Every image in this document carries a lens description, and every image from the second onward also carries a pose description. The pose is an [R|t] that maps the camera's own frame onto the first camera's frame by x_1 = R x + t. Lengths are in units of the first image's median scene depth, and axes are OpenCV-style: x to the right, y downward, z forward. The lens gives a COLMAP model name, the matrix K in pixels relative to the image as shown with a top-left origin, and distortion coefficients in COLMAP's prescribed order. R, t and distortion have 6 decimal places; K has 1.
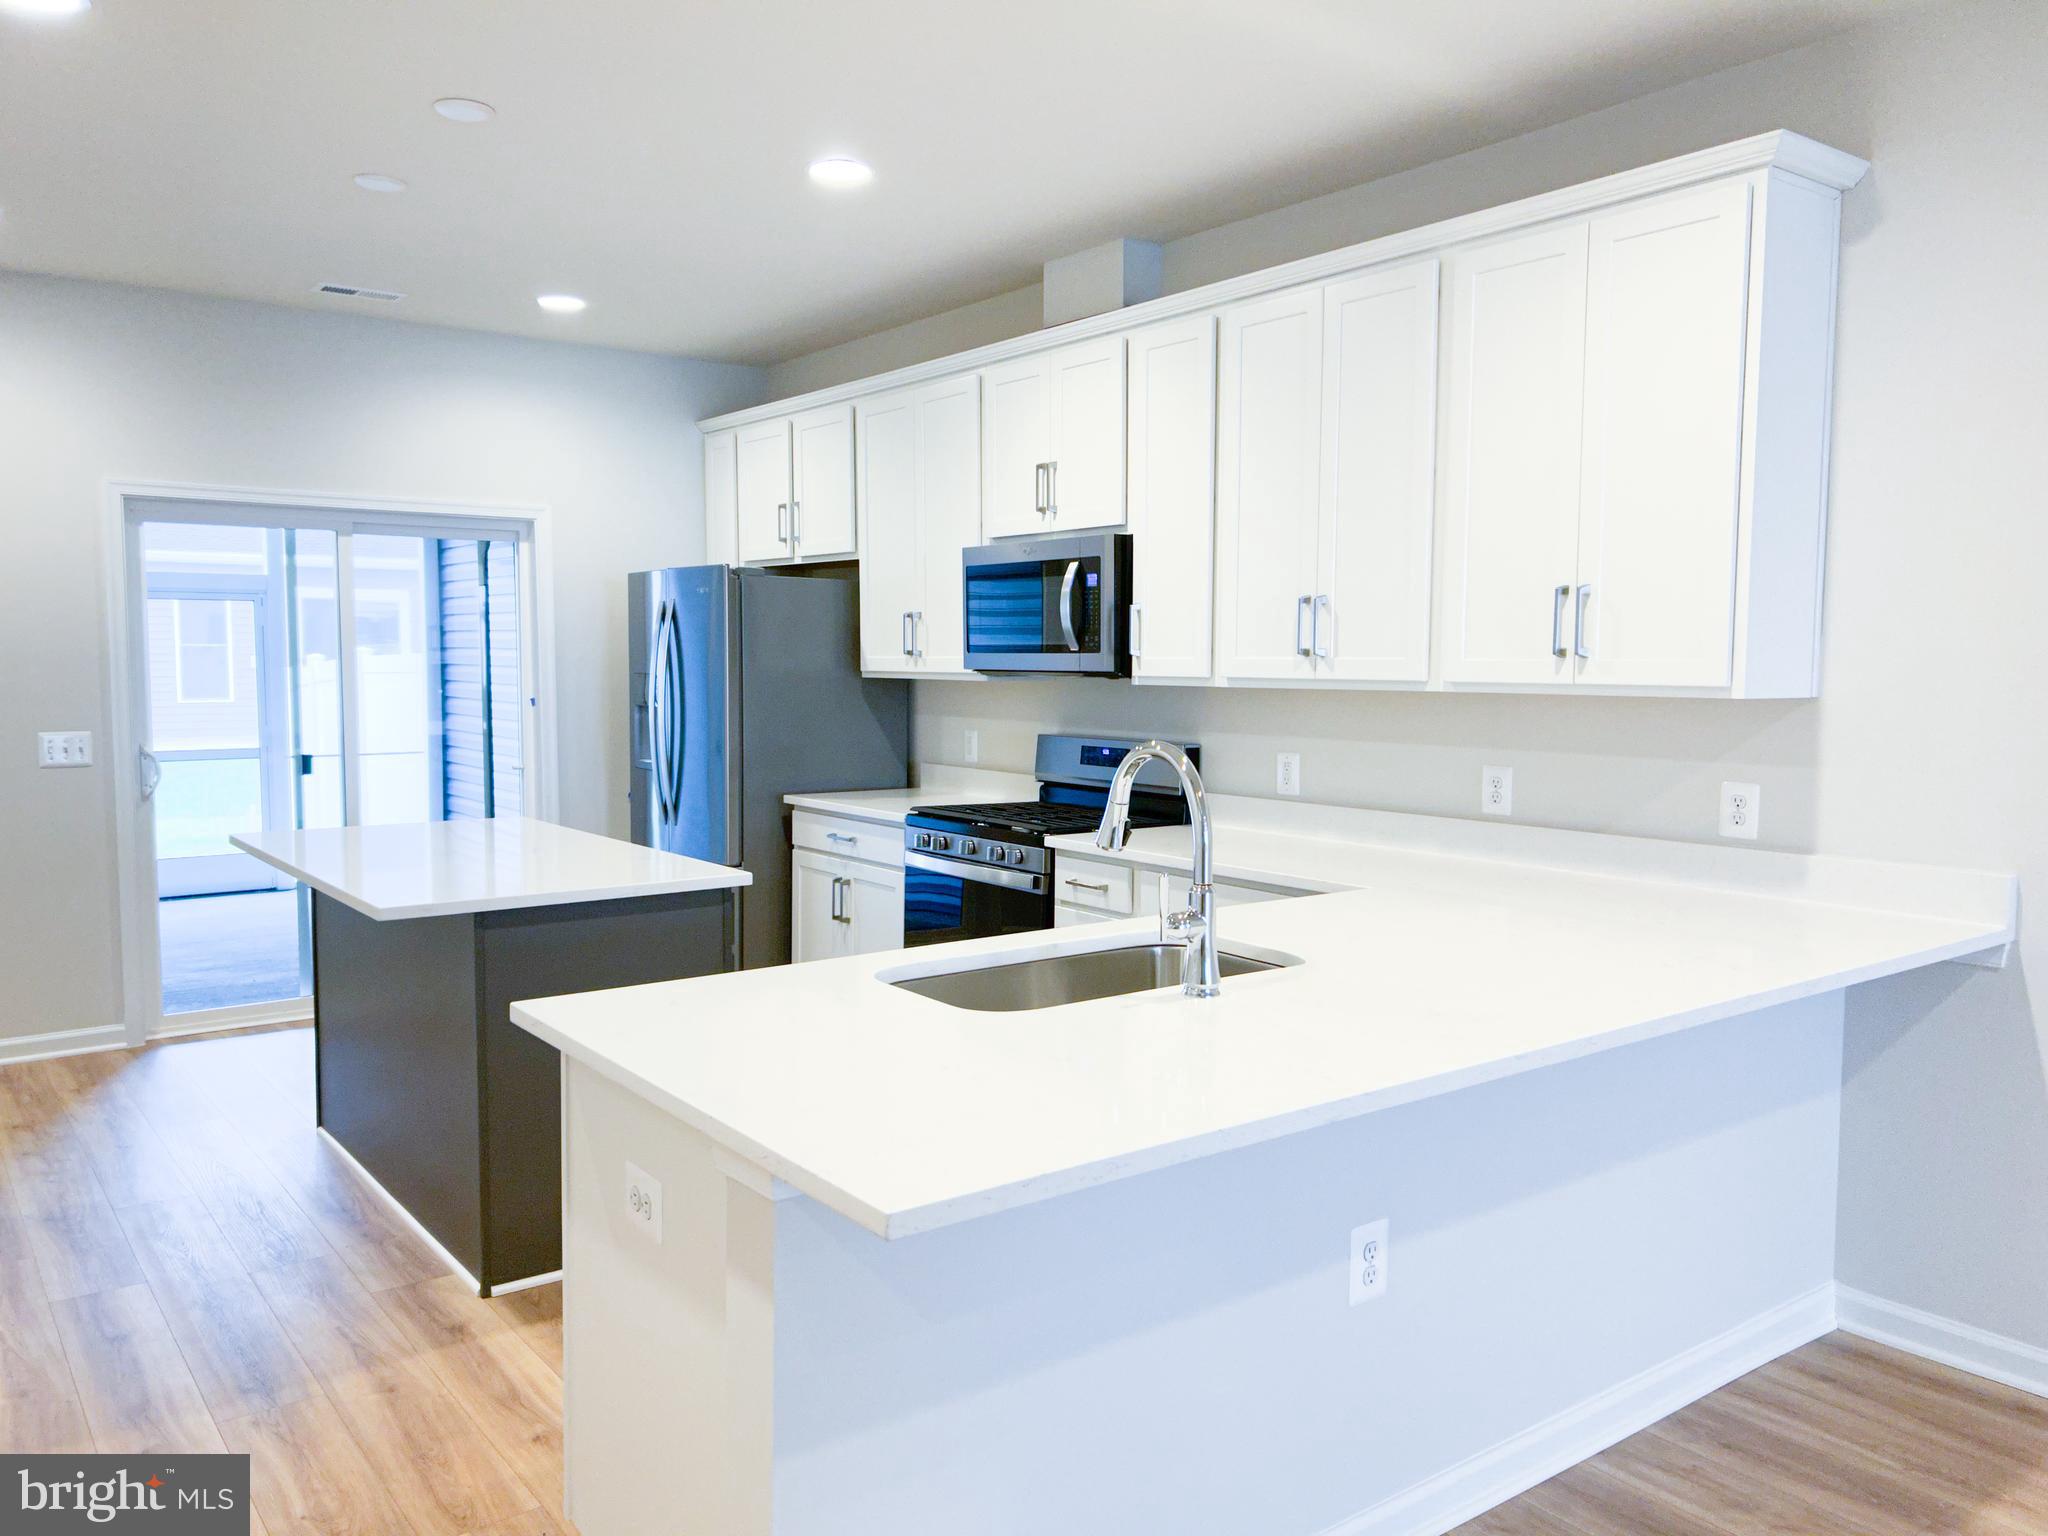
lens RADIAL K [[1540.4, 0, 1028.6], [0, 1540.4, 777.3], [0, 0, 1]] dist [0.053459, -0.053559]
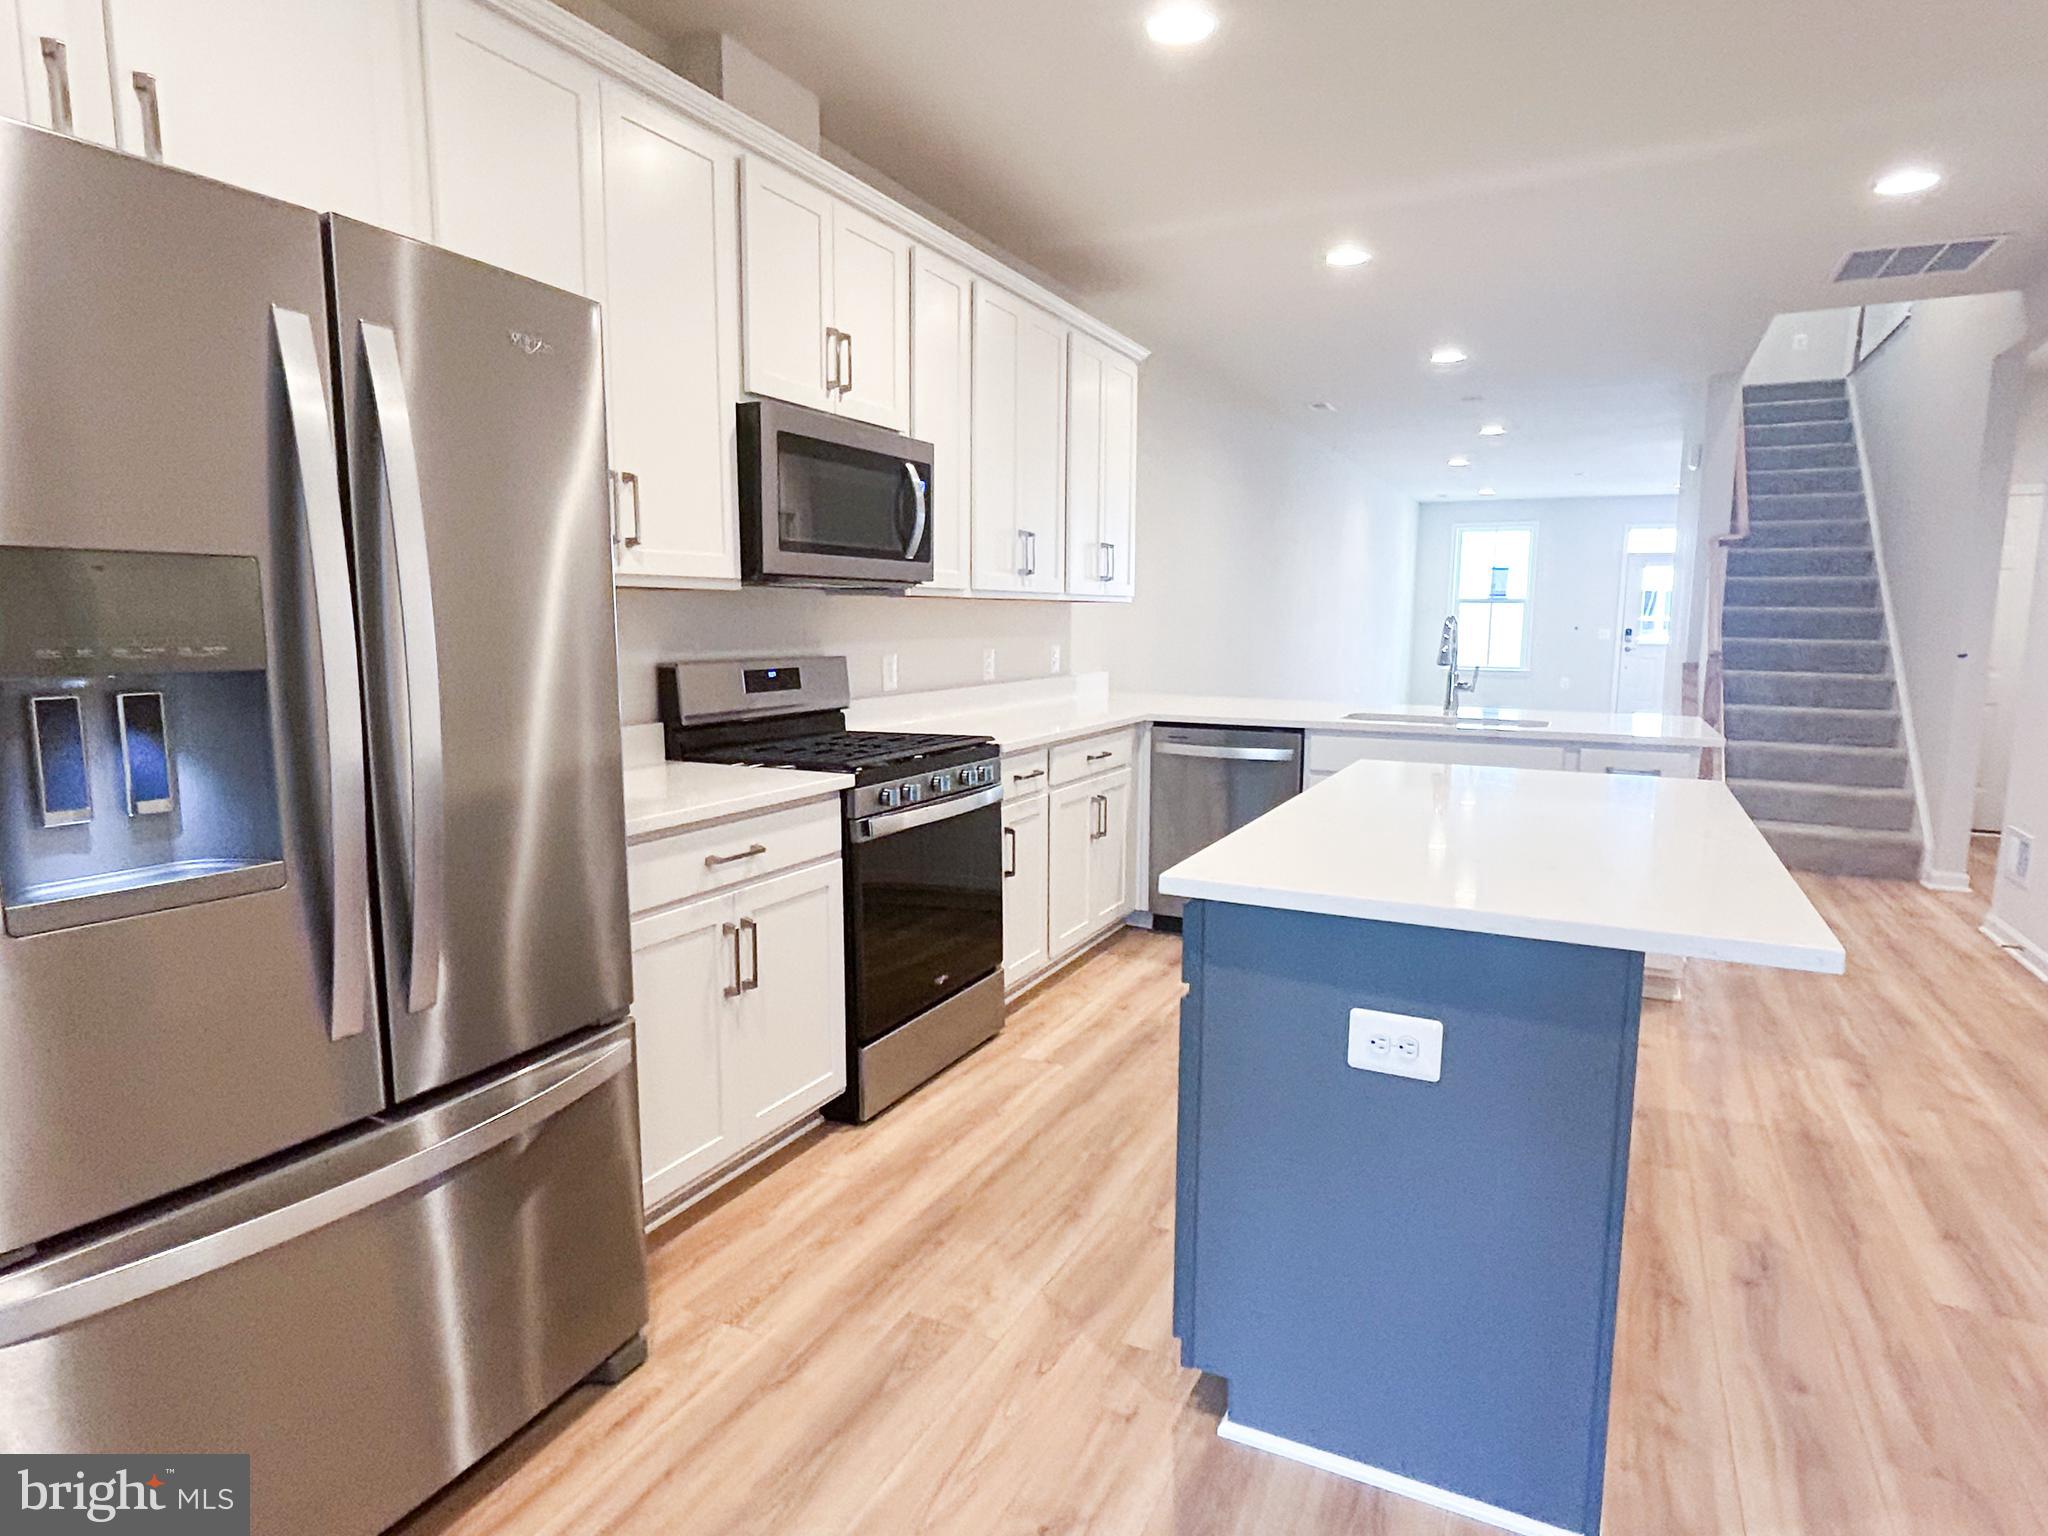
lens RADIAL K [[1140.0, 0, 1039.4], [0, 1140.0, 772.3], [0, 0, 1]] dist [0.001881, -0.001515]
pose [[-0.448868, -0.128353, 0.884332, -0.761927], [0.063537, 0.982542, 0.174857, -0.083629], [-0.891336, 0.134676, -0.432877, 1.474715]]
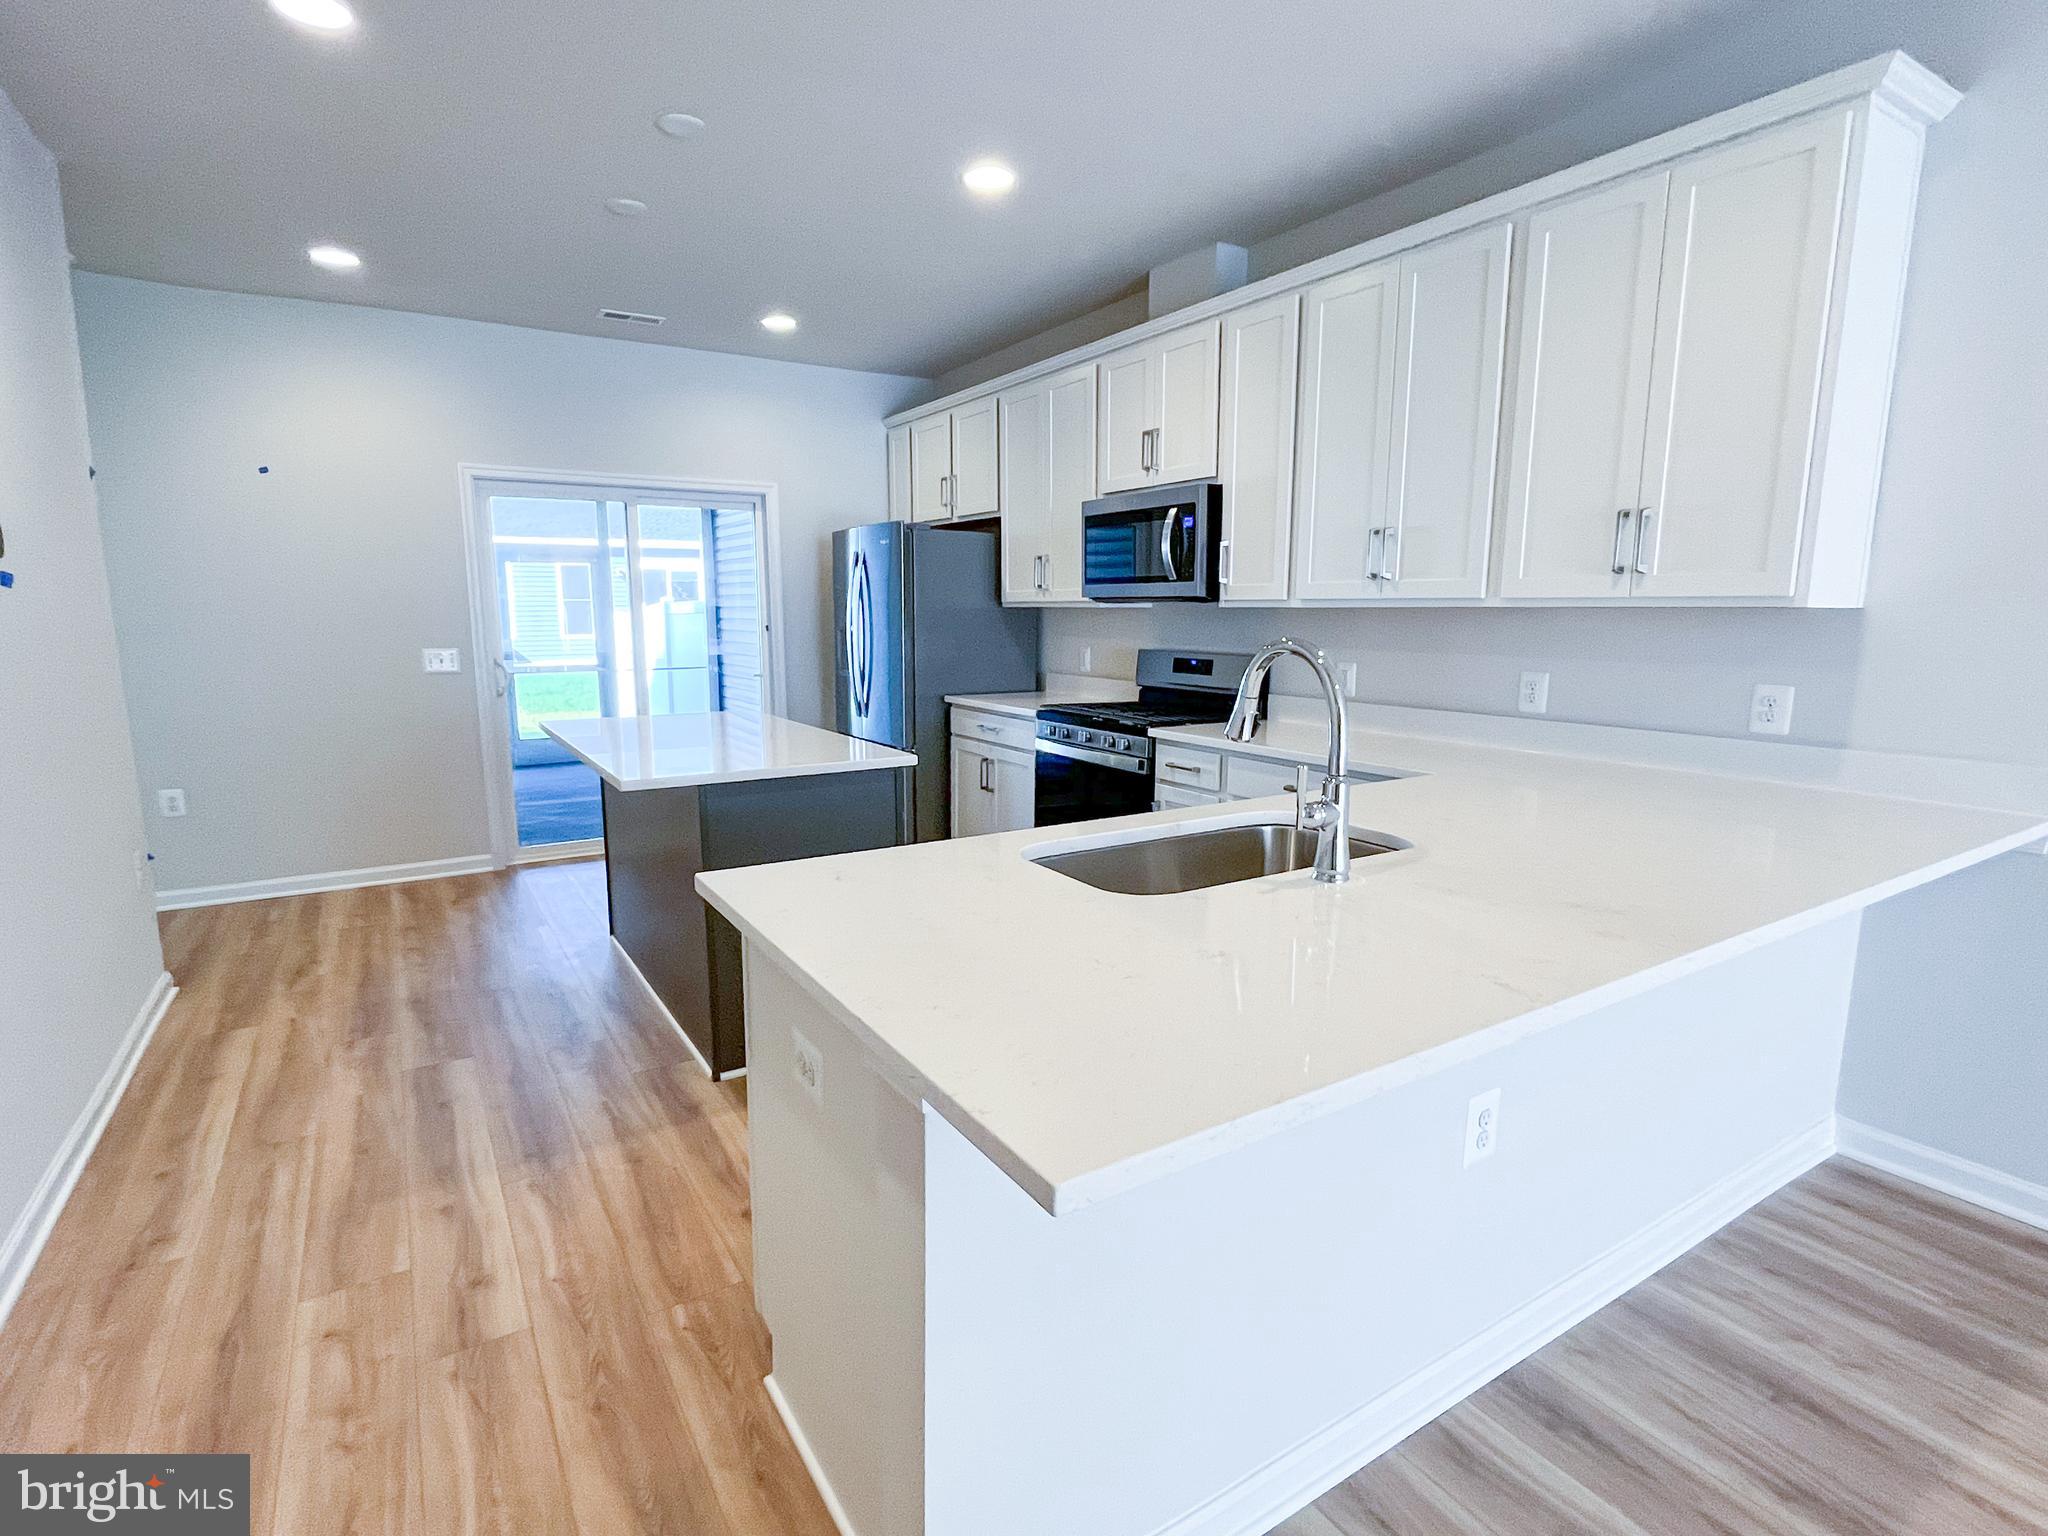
lens RADIAL K [[1015.6, 0, 1015.8], [0, 1015.6, 777.0], [0, 0, 1]] dist [-0.004731, 0.000037]
pose [[0.995783, 0.011685, -0.090992, -0.024115], [-0.003830, 0.996285, 0.086028, 0.007818], [0.091659, -0.085317, 0.992129, 0.180823]]
